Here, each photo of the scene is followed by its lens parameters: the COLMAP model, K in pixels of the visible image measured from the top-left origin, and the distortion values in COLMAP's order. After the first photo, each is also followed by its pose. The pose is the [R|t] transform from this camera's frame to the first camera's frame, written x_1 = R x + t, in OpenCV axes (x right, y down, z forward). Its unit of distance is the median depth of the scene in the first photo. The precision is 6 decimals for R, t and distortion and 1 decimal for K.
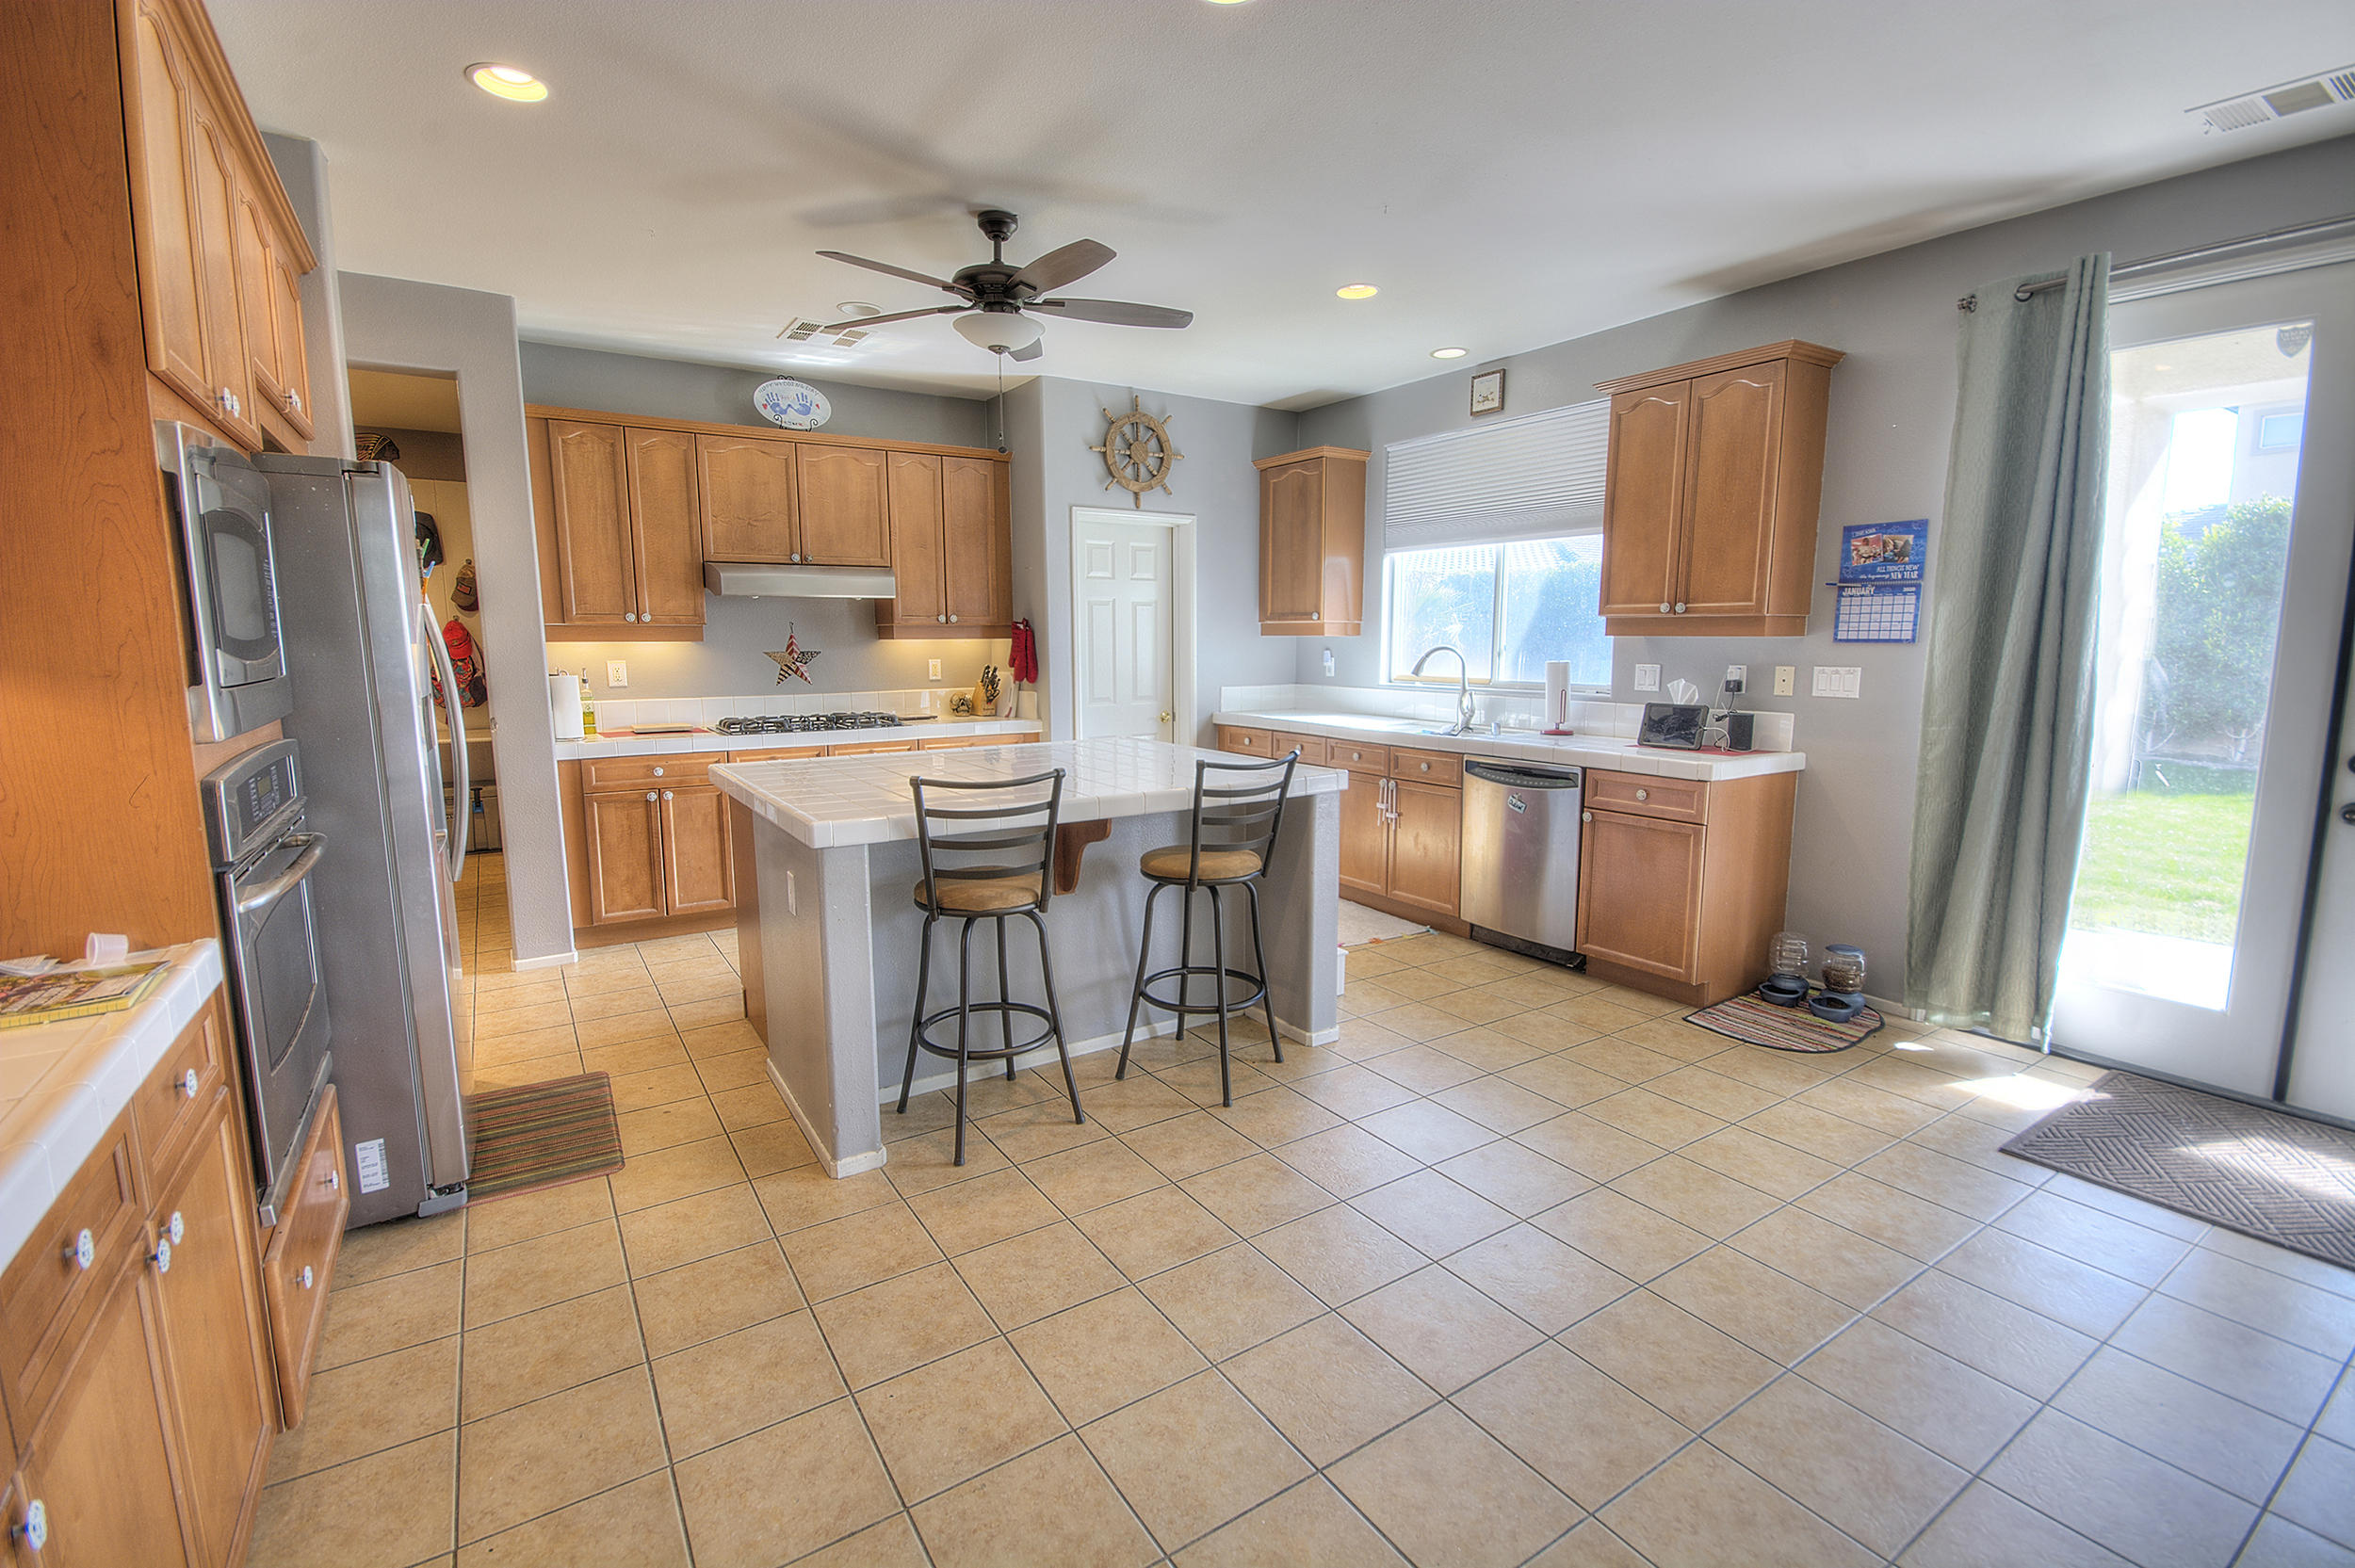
lens RADIAL K [[1055.0, 0, 1169.0], [0, 1055.0, 786.2], [0, 0, 1]] dist [-0.003682, -0.000035]
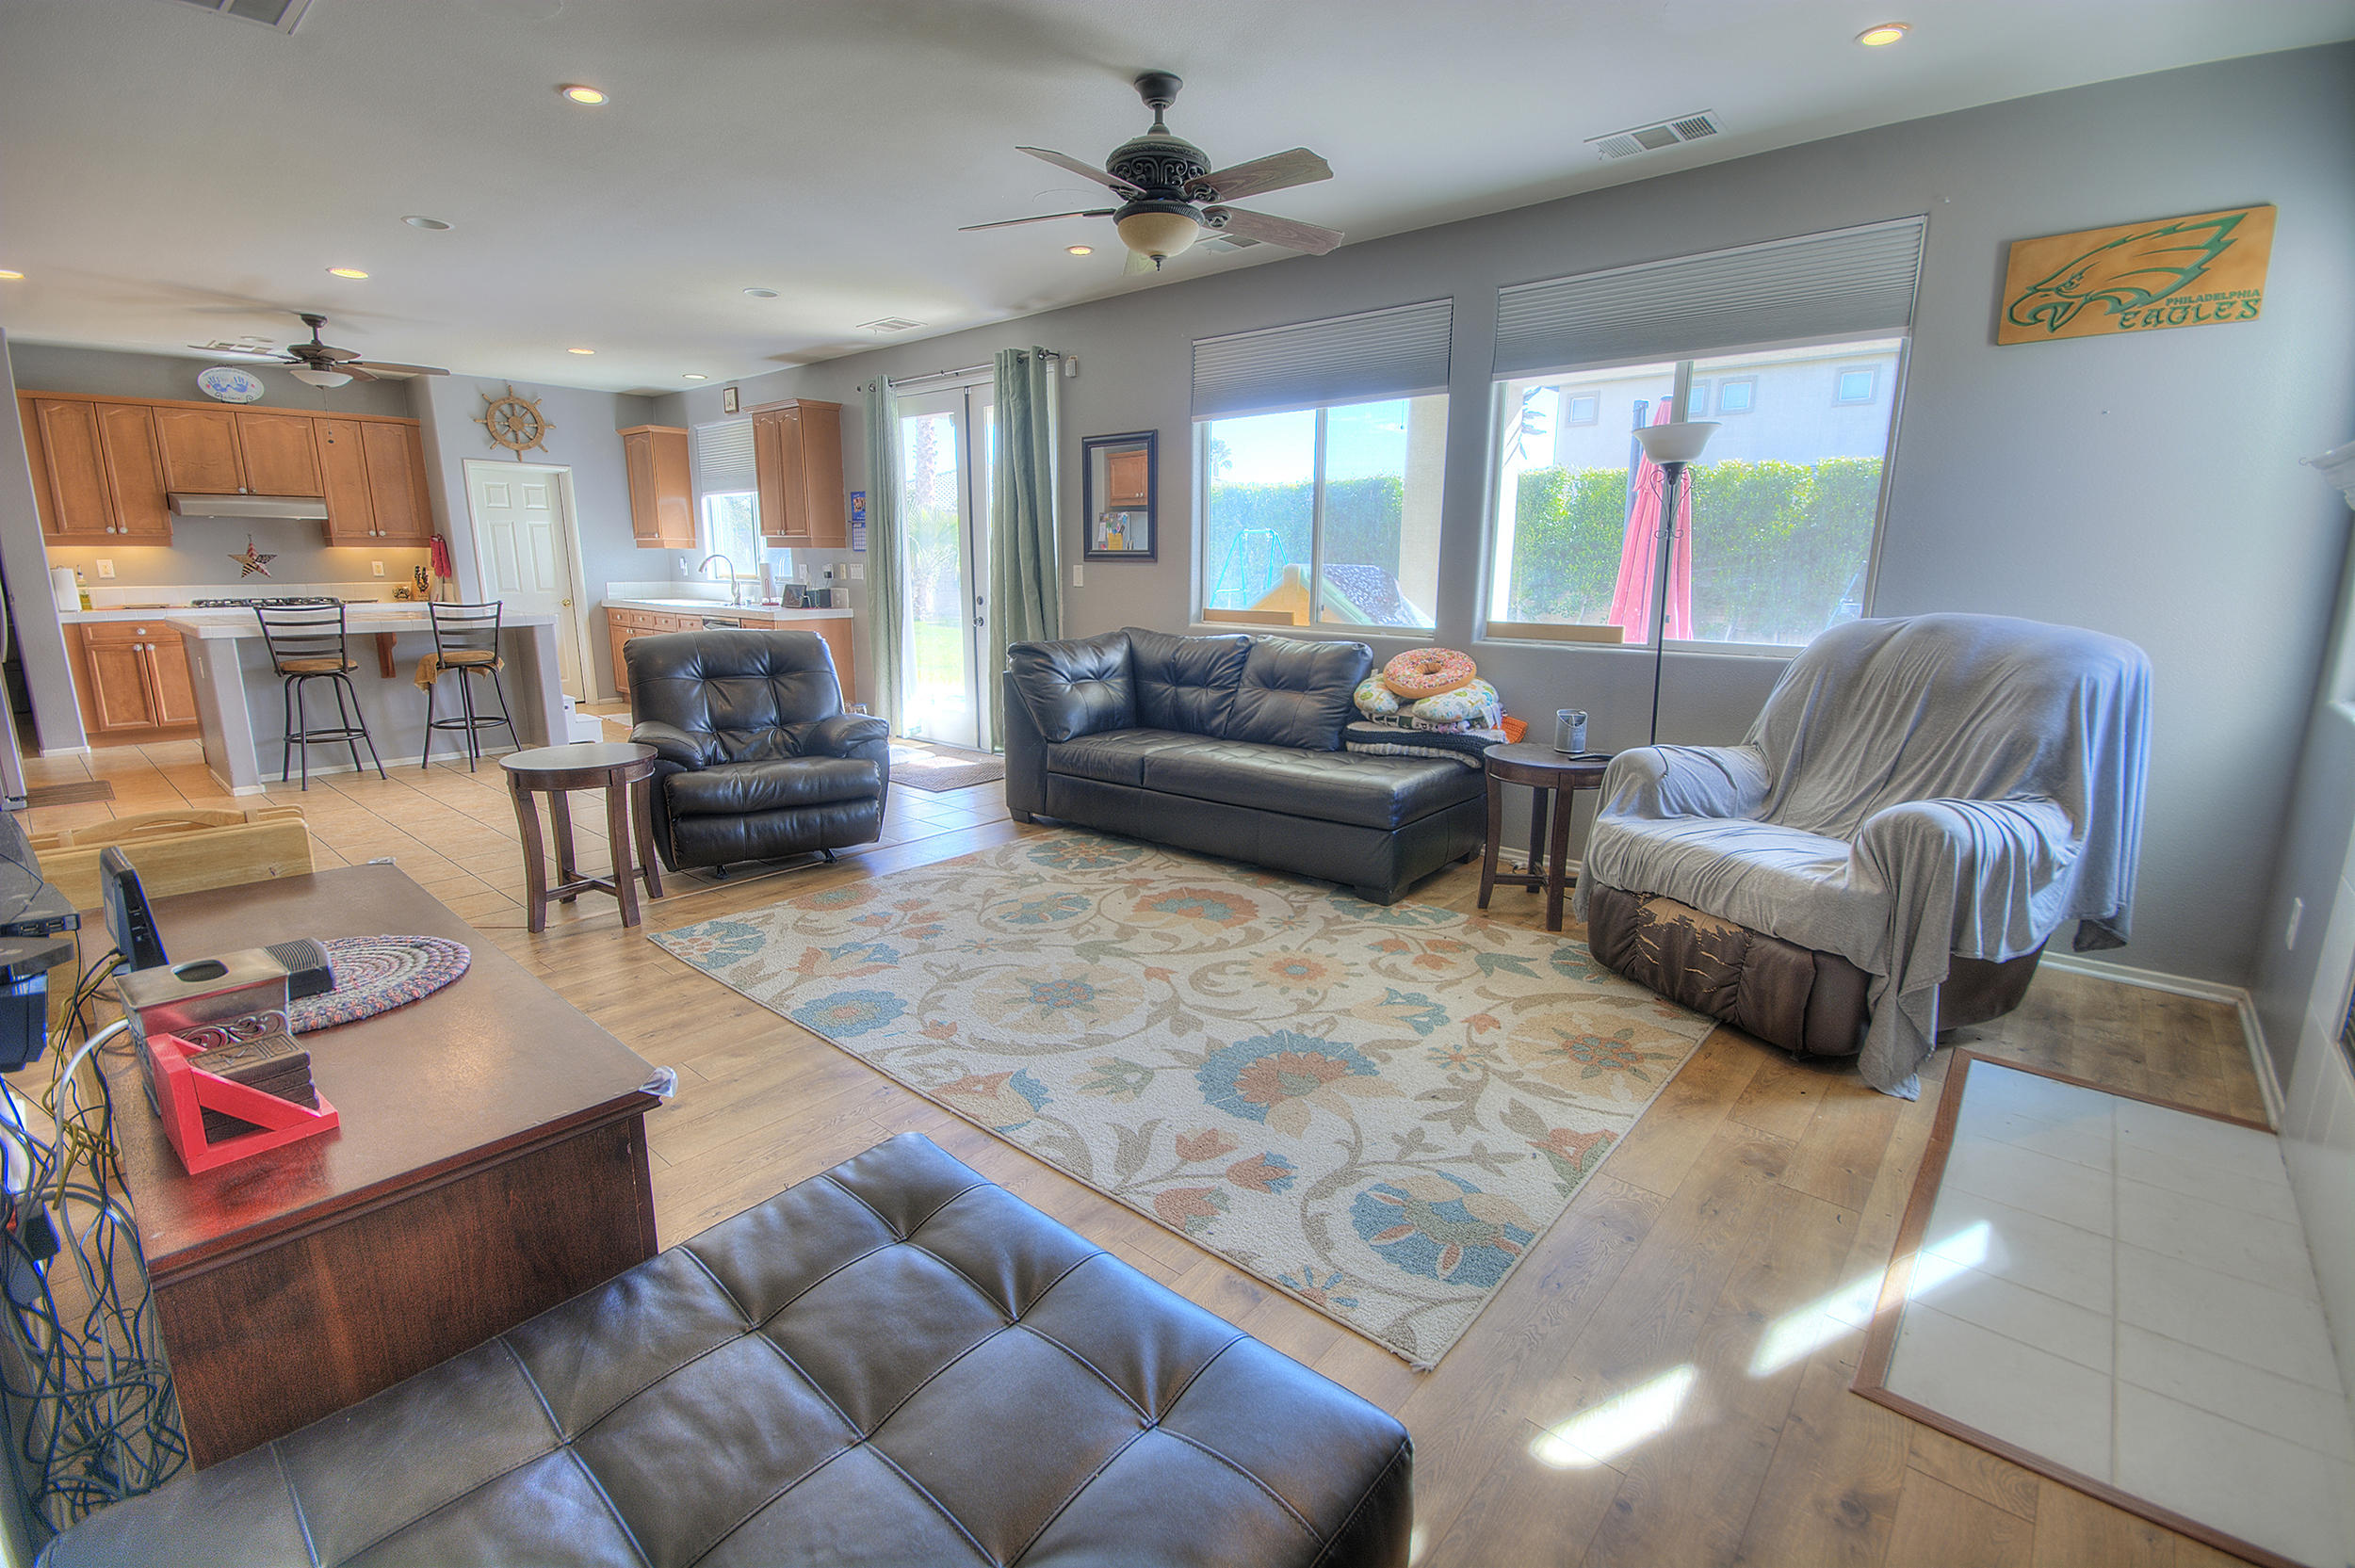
lens RADIAL K [[1045.3, 0, 1182.1], [0, 1045.3, 785.9], [0, 0, 1]] dist [0.020620, -0.019122]
pose [[0.960613, -0.050912, 0.273188, 0.496991], [0.031637, 0.996719, 0.074507, 0.131844], [-0.276084, -0.062929, 0.959071, -0.818174]]
